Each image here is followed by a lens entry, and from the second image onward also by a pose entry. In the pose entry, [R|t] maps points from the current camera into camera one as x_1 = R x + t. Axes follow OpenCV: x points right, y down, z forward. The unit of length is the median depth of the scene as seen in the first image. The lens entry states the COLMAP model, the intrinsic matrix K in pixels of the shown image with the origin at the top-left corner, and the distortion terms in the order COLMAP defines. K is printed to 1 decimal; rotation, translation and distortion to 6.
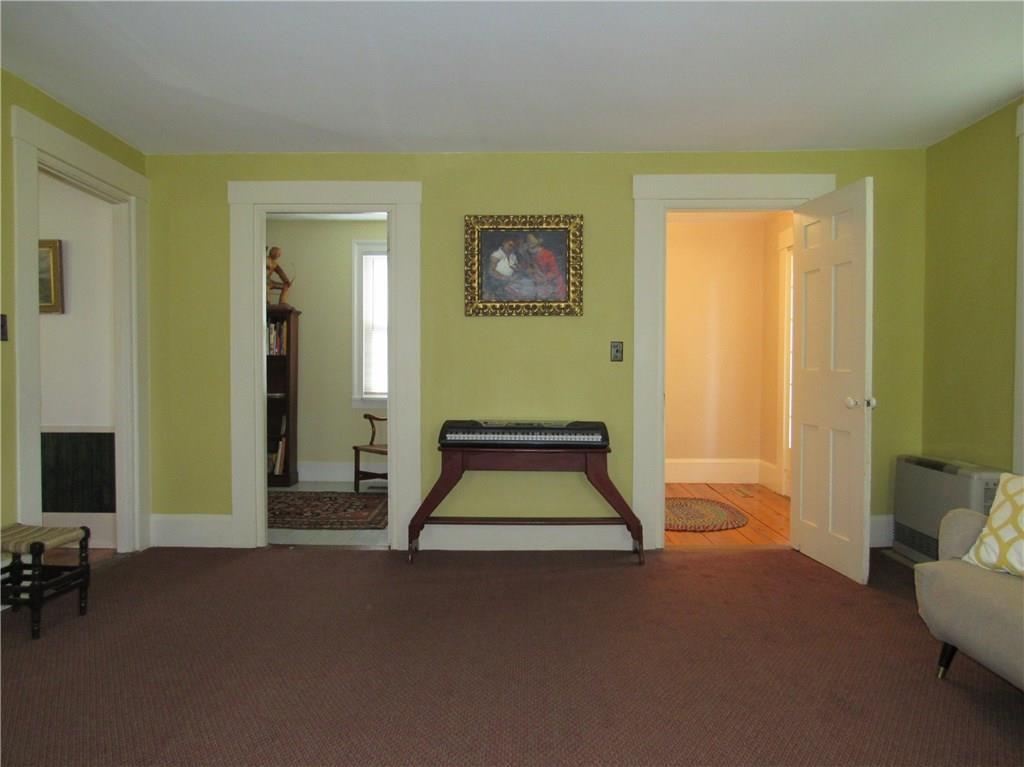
lens RADIAL K [[756.9, 0, 509.0], [0, 756.9, 383.5], [0, 0, 1]] dist [-0.030871, 0.010104]
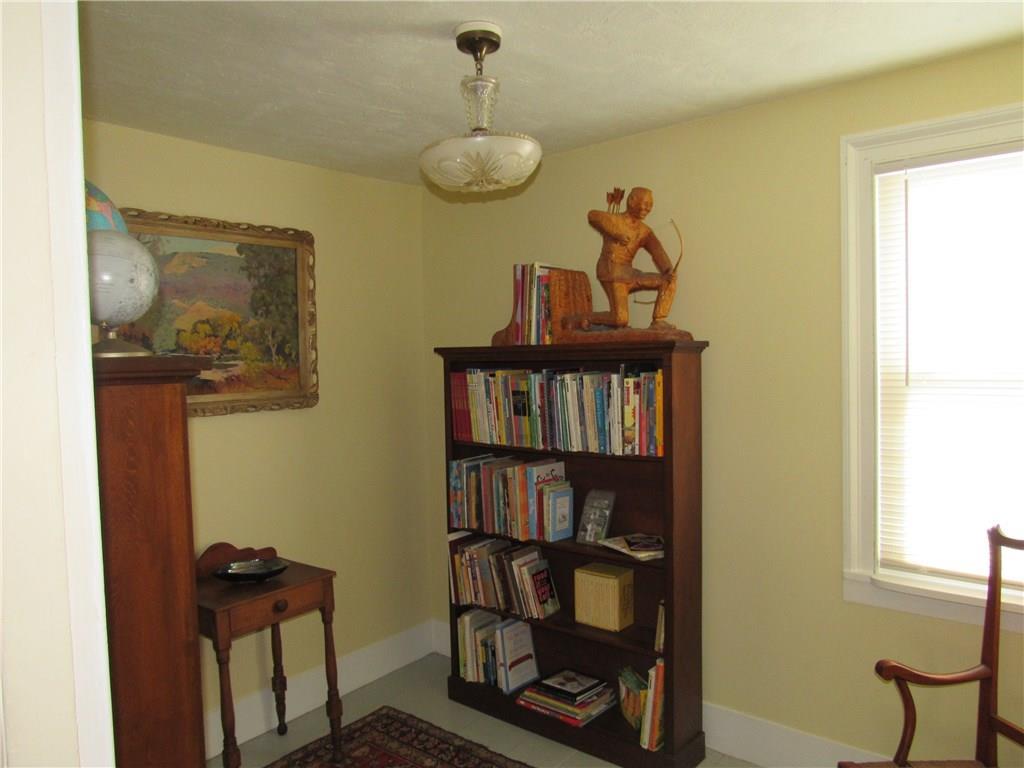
lens RADIAL K [[756.9, 0, 502.4], [0, 756.9, 384.4], [0, 0, 1]] dist [-0.030871, 0.010104]
pose [[0.785368, -0.003202, -0.619020, -0.116231], [0.005610, 0.999982, 0.001944, -0.075496], [0.619003, -0.004999, 0.785373, 0.632876]]
